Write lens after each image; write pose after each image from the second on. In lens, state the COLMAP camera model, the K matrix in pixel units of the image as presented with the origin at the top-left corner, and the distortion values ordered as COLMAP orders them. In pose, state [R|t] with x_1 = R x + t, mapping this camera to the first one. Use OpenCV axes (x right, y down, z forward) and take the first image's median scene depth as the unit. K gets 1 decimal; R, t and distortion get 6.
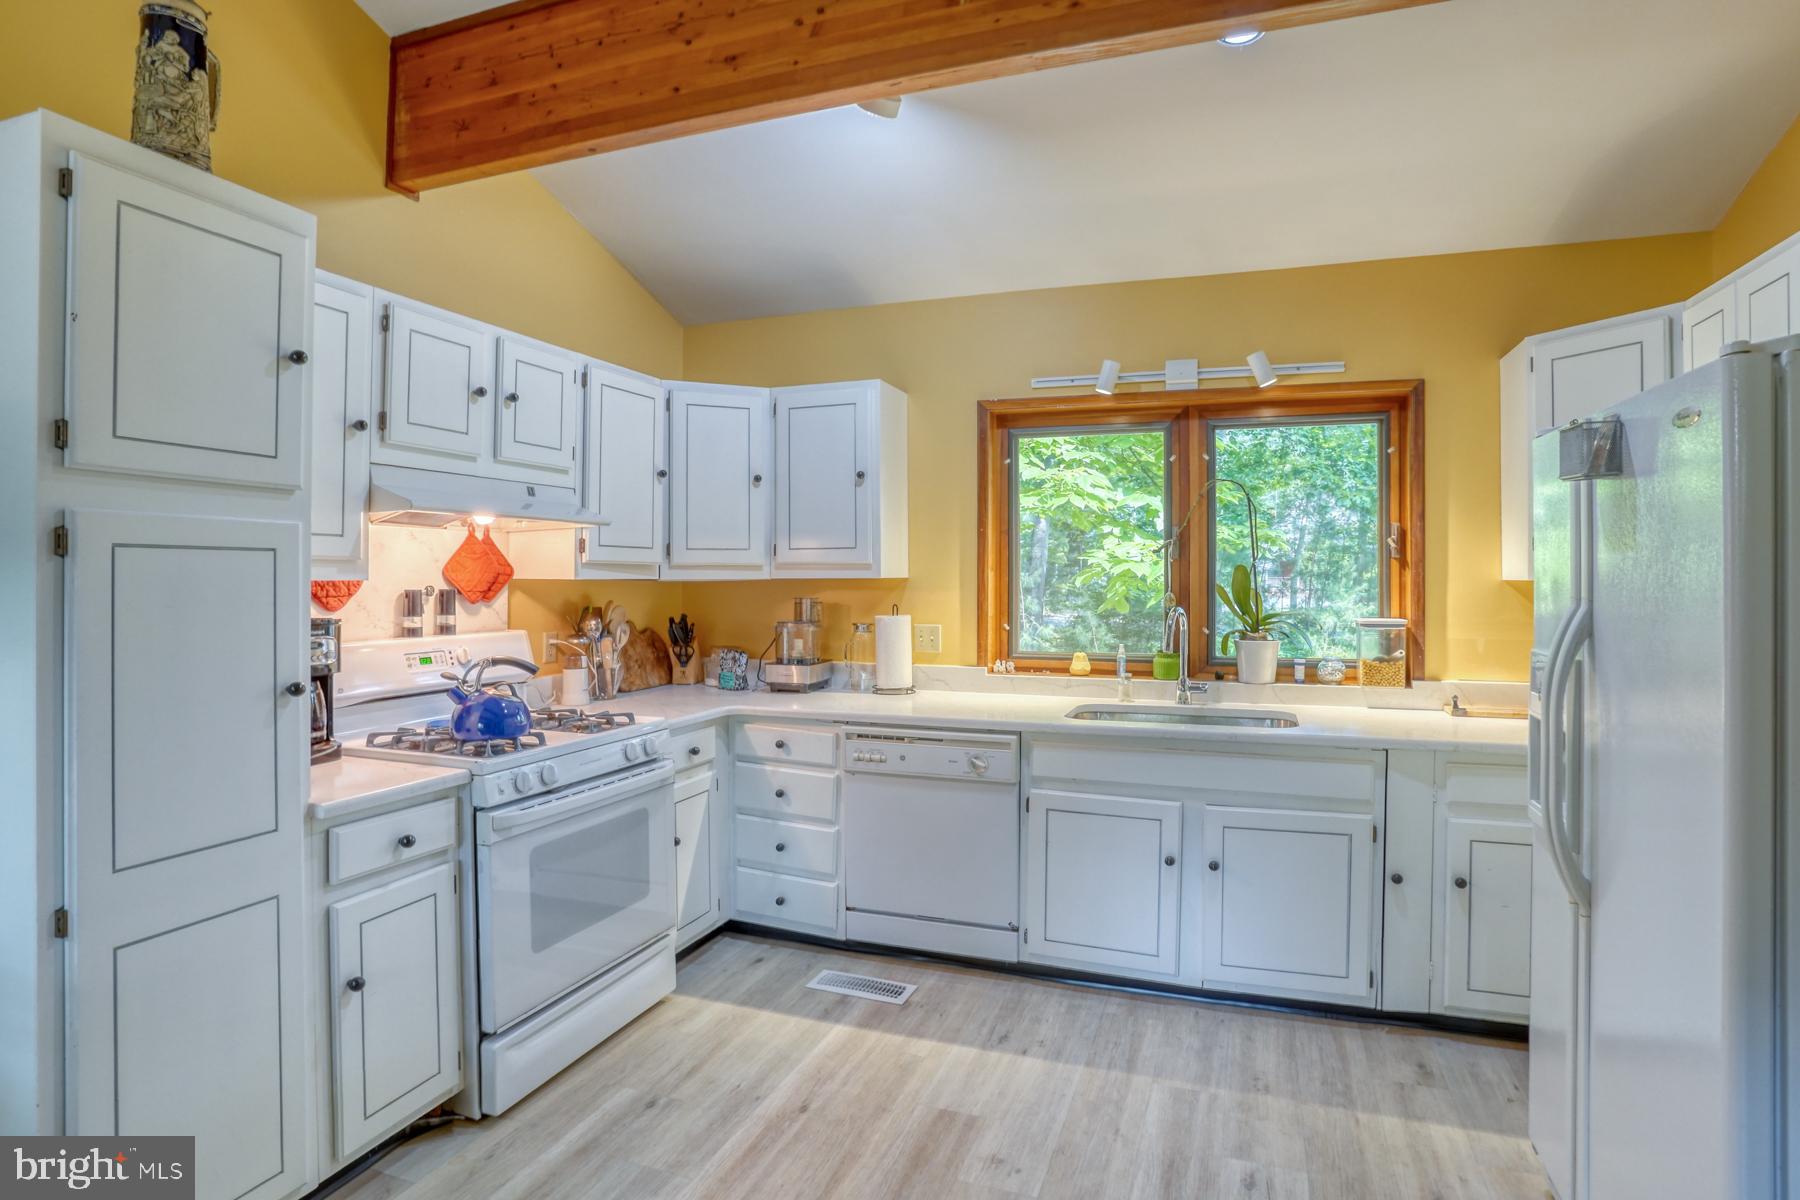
lens RADIAL K [[914.5, 0, 894.8], [0, 914.5, 581.4], [0, 0, 1]] dist [-0.002503, -0.000186]
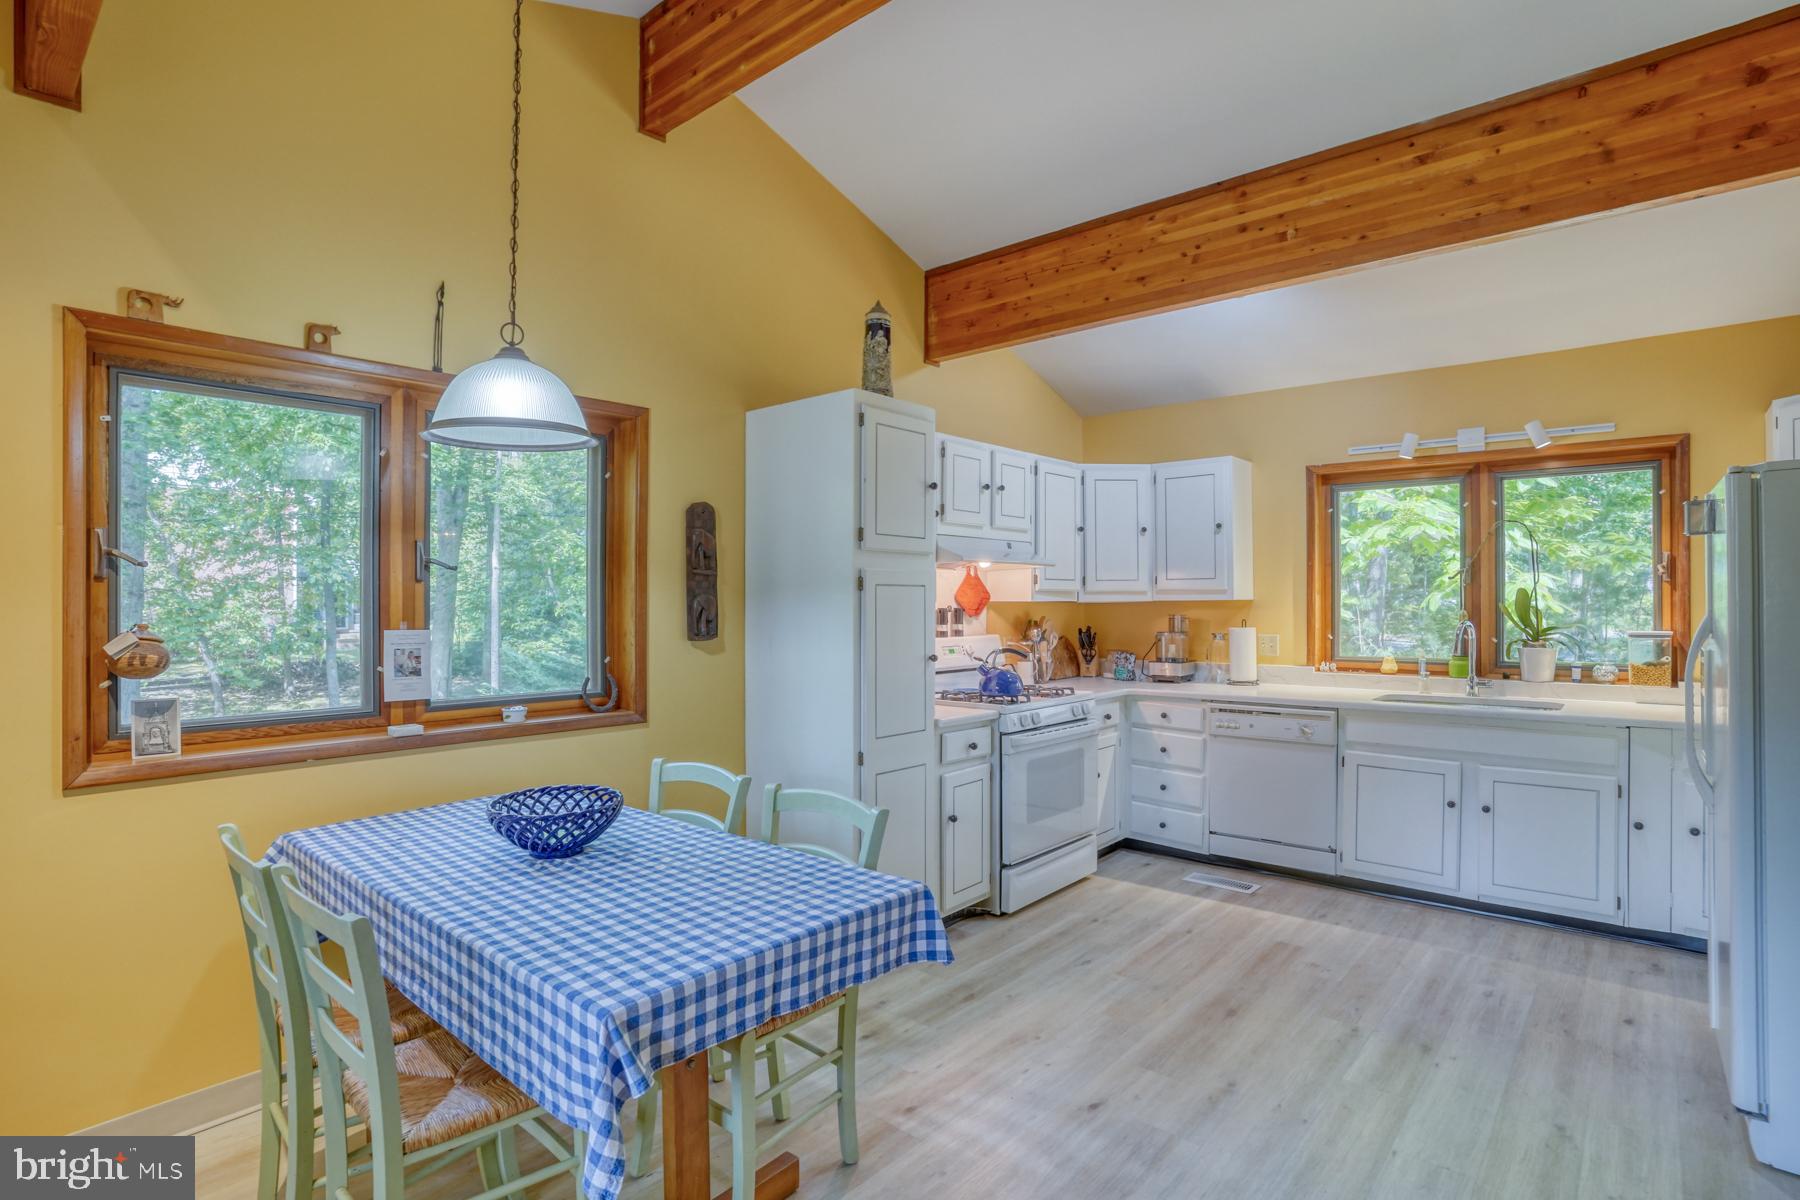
lens RADIAL K [[1096.3, 0, 905.6], [0, 1096.3, 612.0], [0, 0, 1]] dist [-0.117608, 0.104341]
pose [[0.962373, -0.003419, -0.271709, -0.051275], [0.004342, 0.999987, 0.002797, 0.008815], [0.271696, -0.003871, 0.962375, -0.774865]]
